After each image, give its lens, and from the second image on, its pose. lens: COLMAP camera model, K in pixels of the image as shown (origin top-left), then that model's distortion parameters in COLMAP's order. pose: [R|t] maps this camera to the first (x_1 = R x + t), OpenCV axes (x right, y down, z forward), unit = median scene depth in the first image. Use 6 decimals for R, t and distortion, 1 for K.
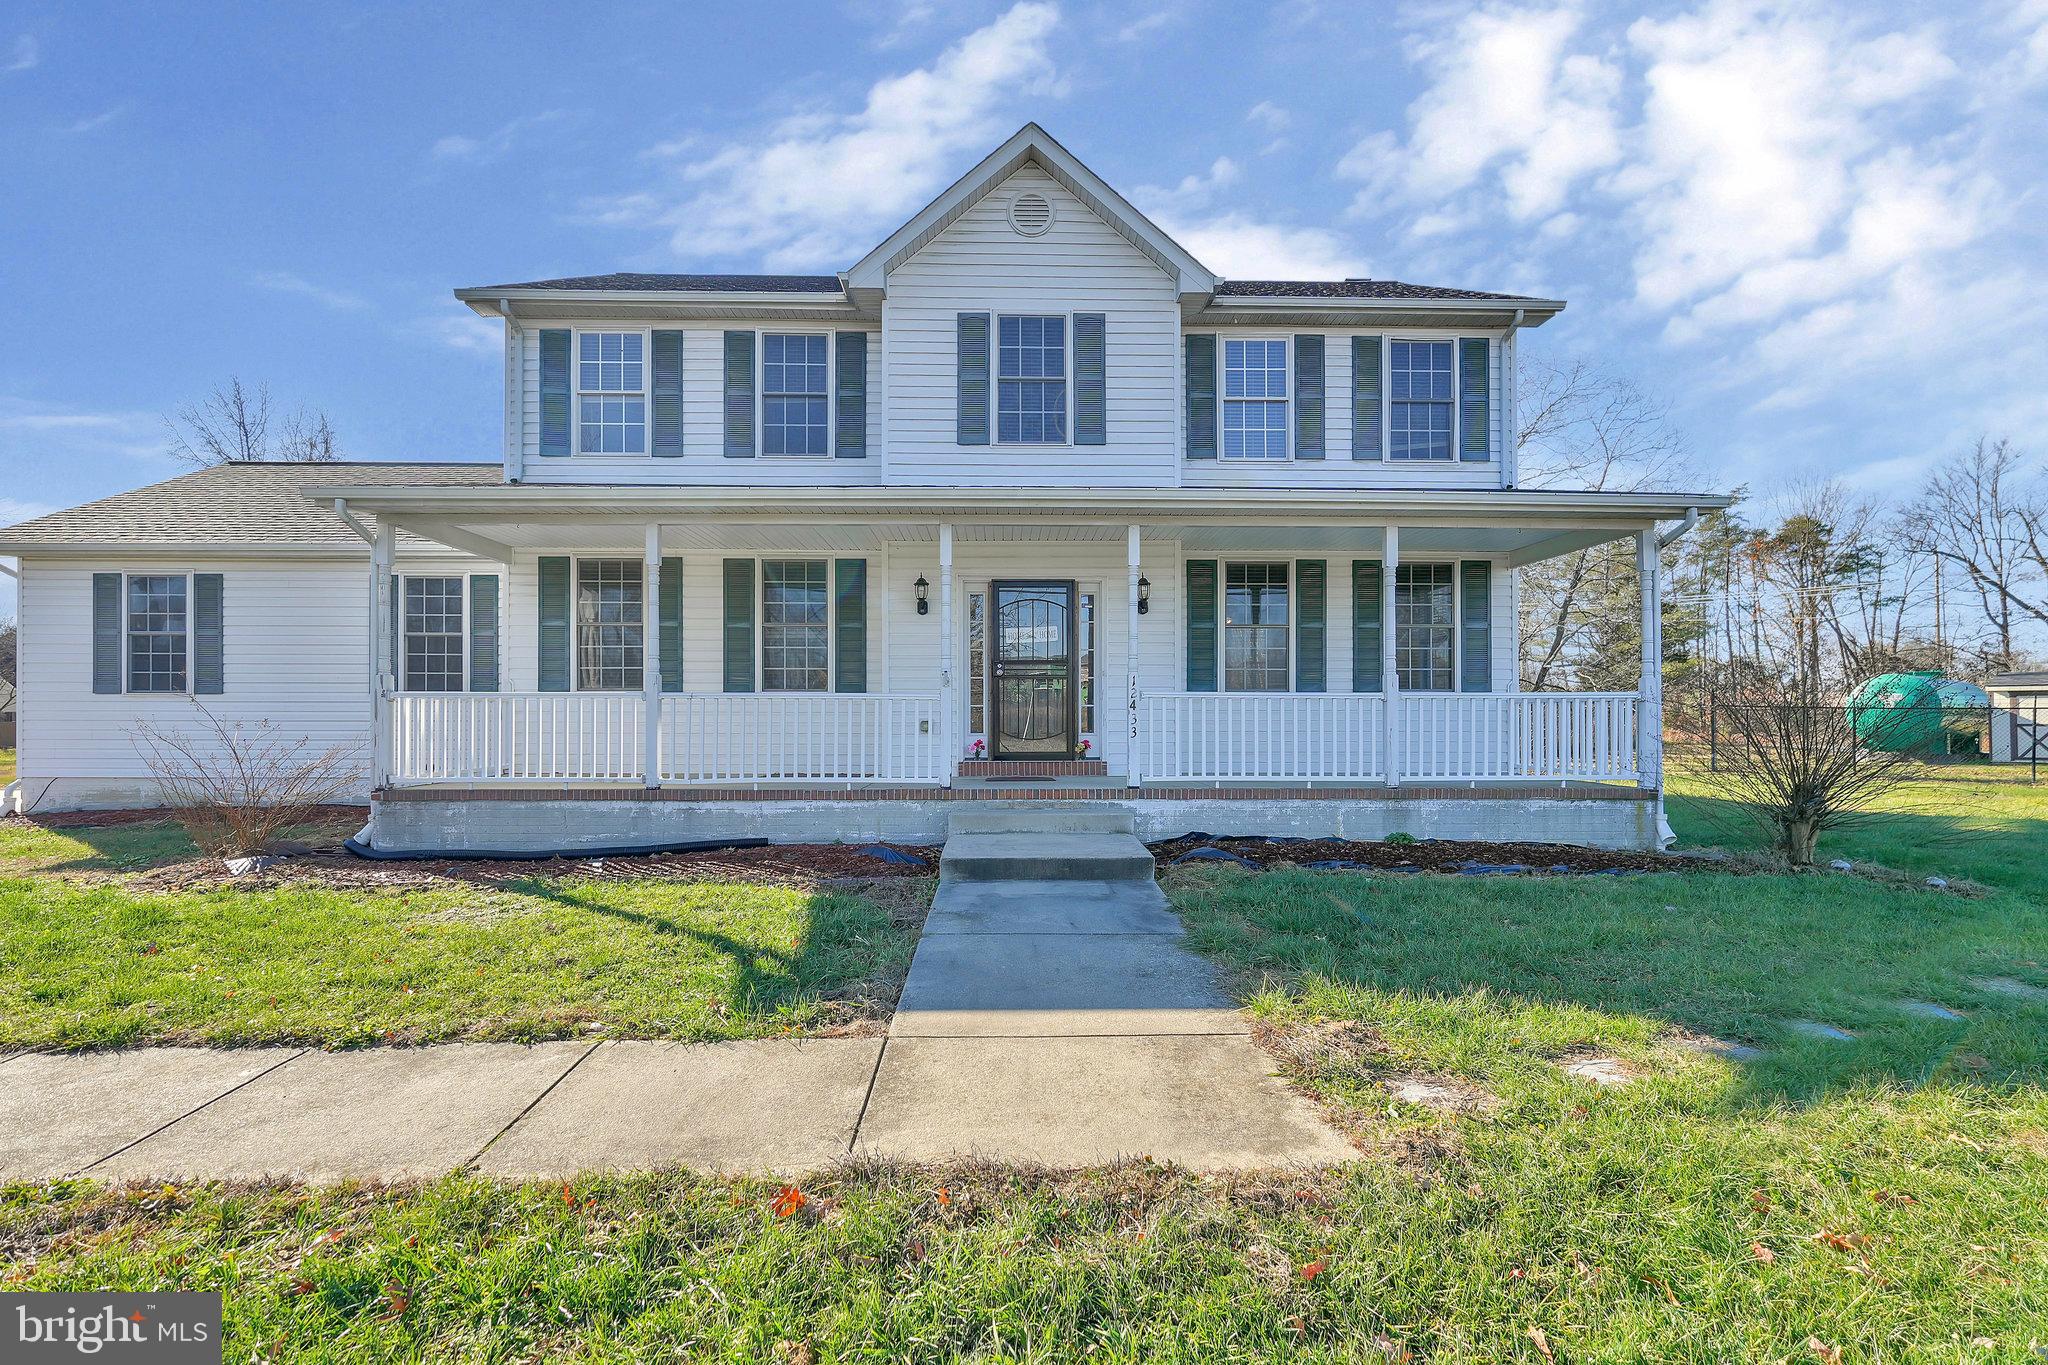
lens RADIAL K [[903.2, 0, 1024.1], [0, 903.2, 696.6], [0, 0, 1]] dist [0.001498, -0.000094]
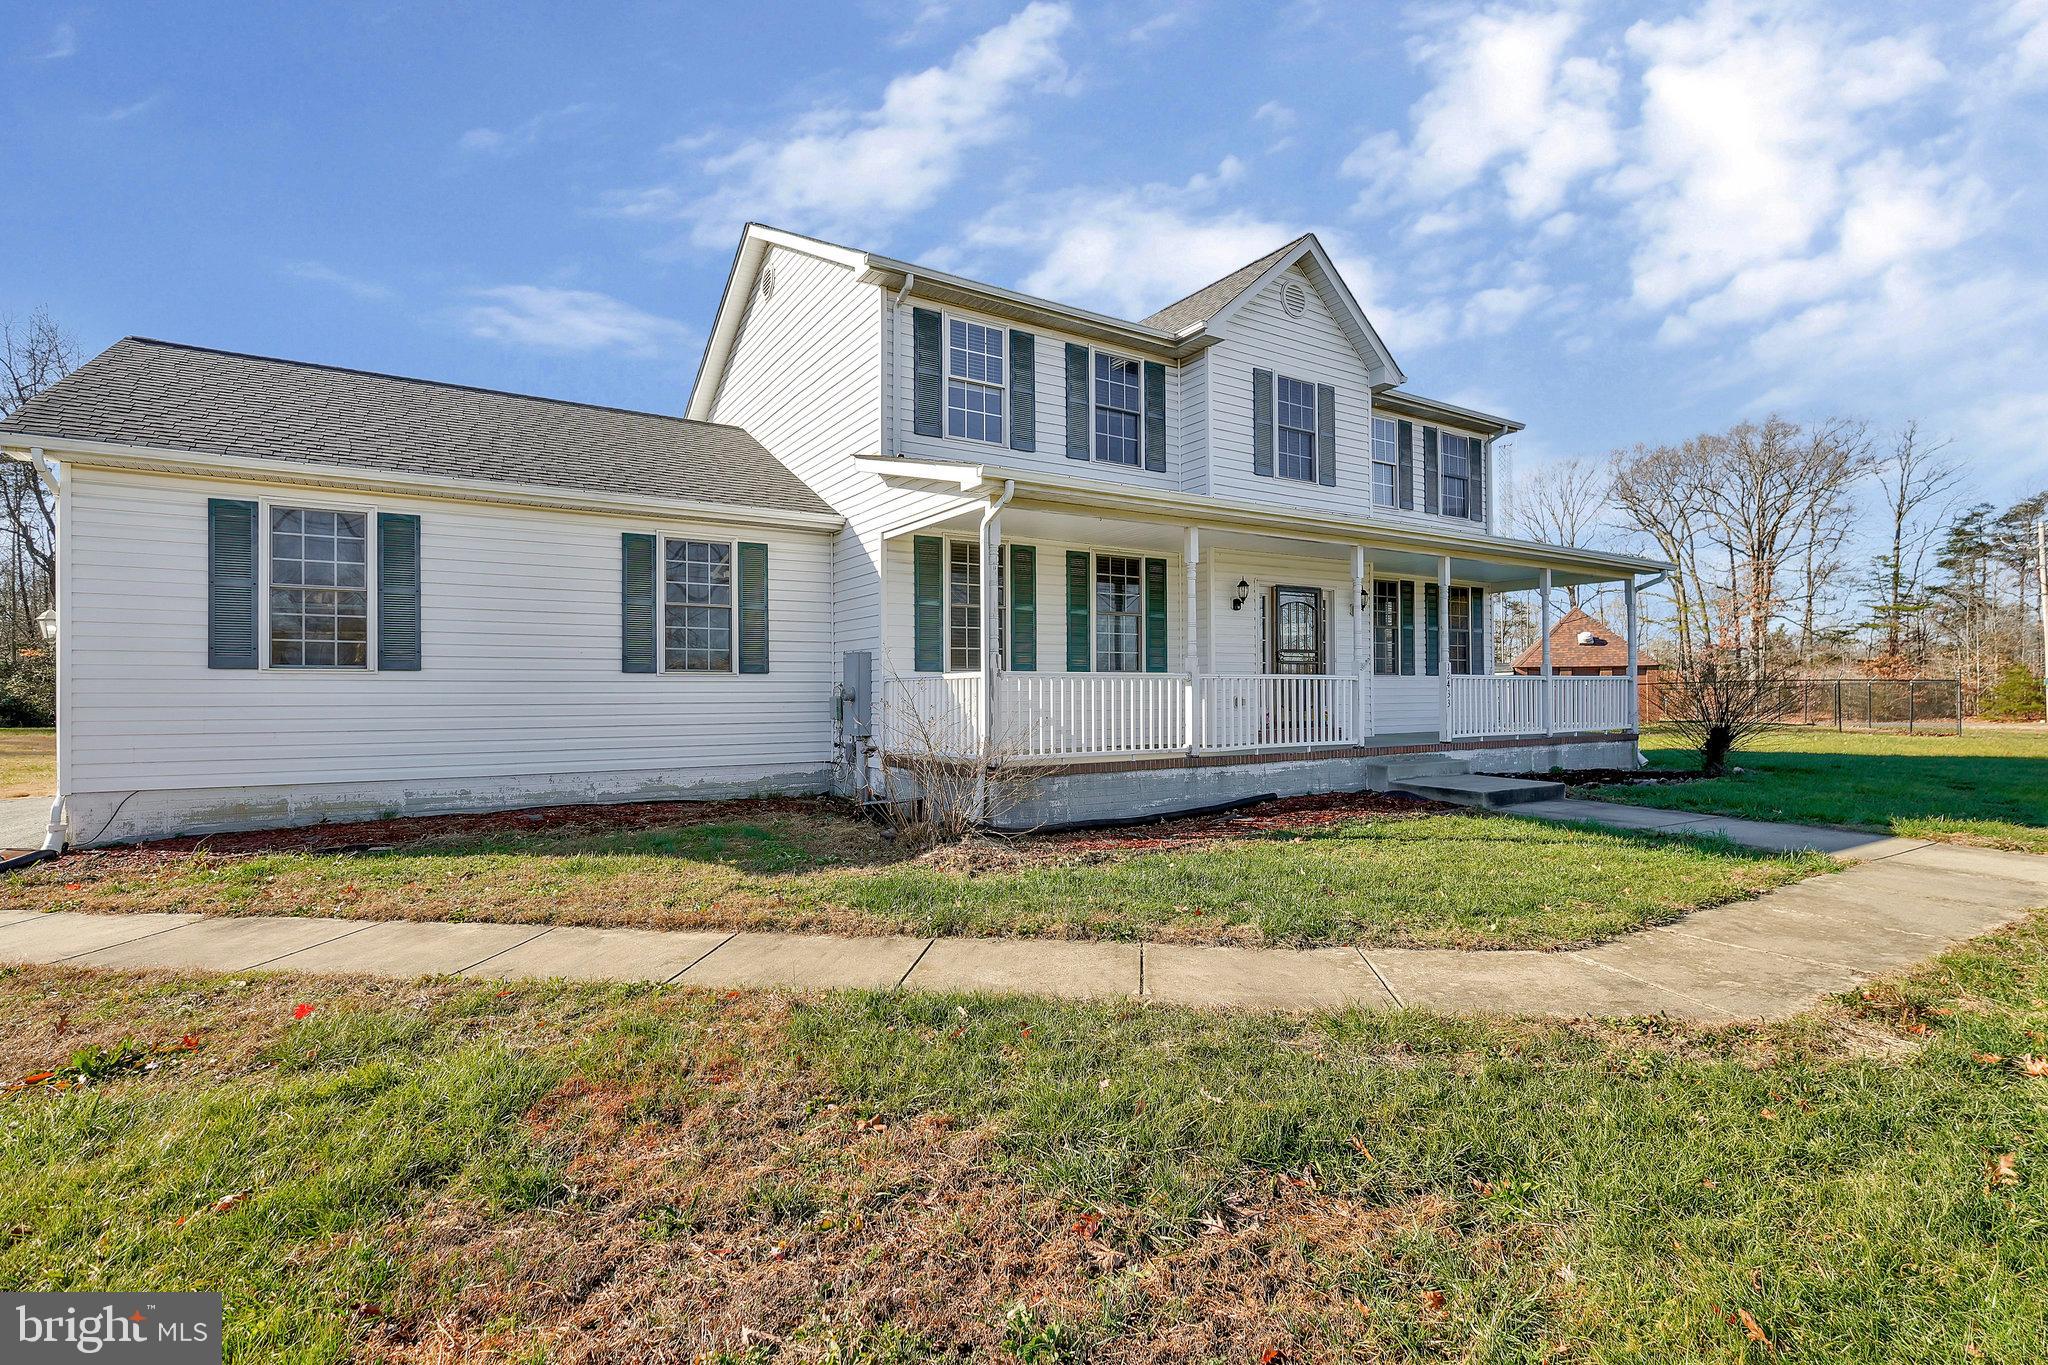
lens RADIAL K [[957.0, 0, 1018.0], [0, 957.0, 661.6], [0, 0, 1]] dist [-0.002940, 0.000661]
pose [[0.856106, 0.010871, 0.516685, -0.977646], [-0.006621, 0.999927, -0.010068, -0.006226], [-0.516757, 0.005198, 0.856116, 0.041743]]
